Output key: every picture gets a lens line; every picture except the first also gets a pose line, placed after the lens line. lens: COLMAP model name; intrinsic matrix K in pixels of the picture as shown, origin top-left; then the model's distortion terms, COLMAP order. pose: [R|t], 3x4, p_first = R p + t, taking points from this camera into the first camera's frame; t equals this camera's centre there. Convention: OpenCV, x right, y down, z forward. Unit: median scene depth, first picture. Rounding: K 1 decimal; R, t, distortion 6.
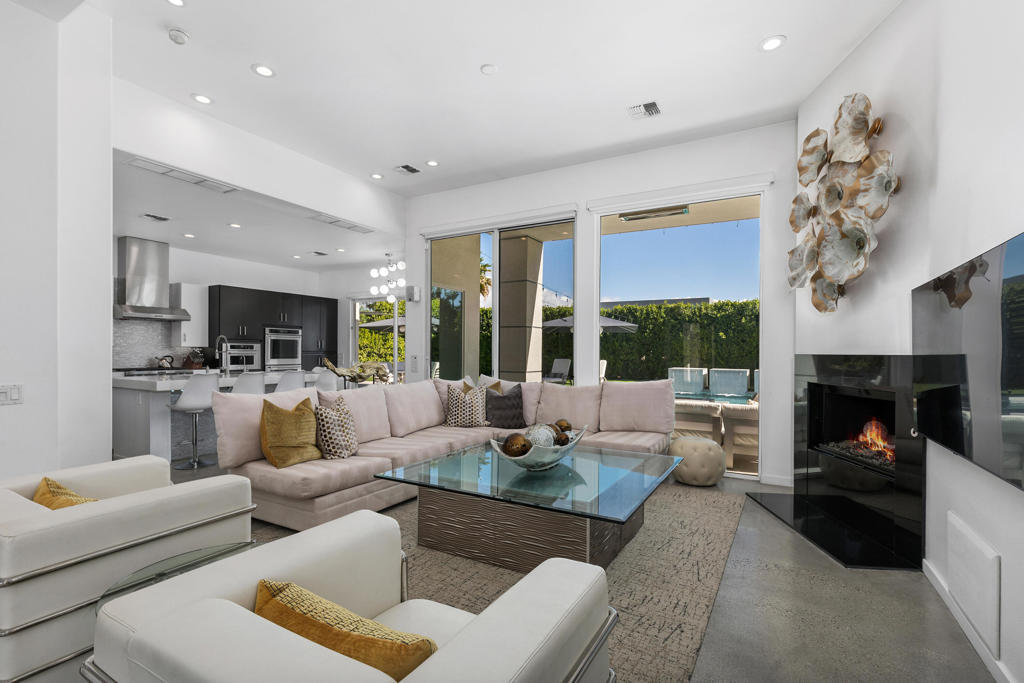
lens RADIAL K [[456.3, 0, 502.7], [0, 456.3, 346.5], [0, 0, 1]] dist [-0.002409, -0.000353]
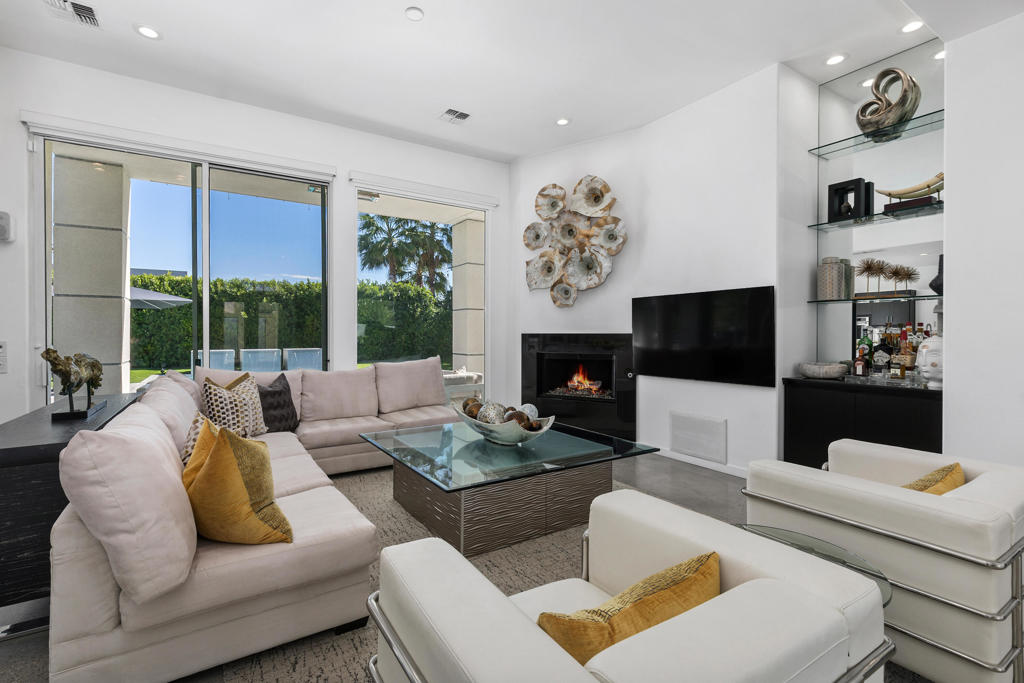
lens RADIAL K [[456.3, 0, 502.7], [0, 456.3, 346.5], [0, 0, 1]] dist [-0.002409, -0.000353]
pose [[0.450264, -0.040935, 0.891957, -0.716480], [0.000304, 0.998956, 0.045693, -0.007755], [-0.892895, -0.020303, 0.449806, 0.436301]]
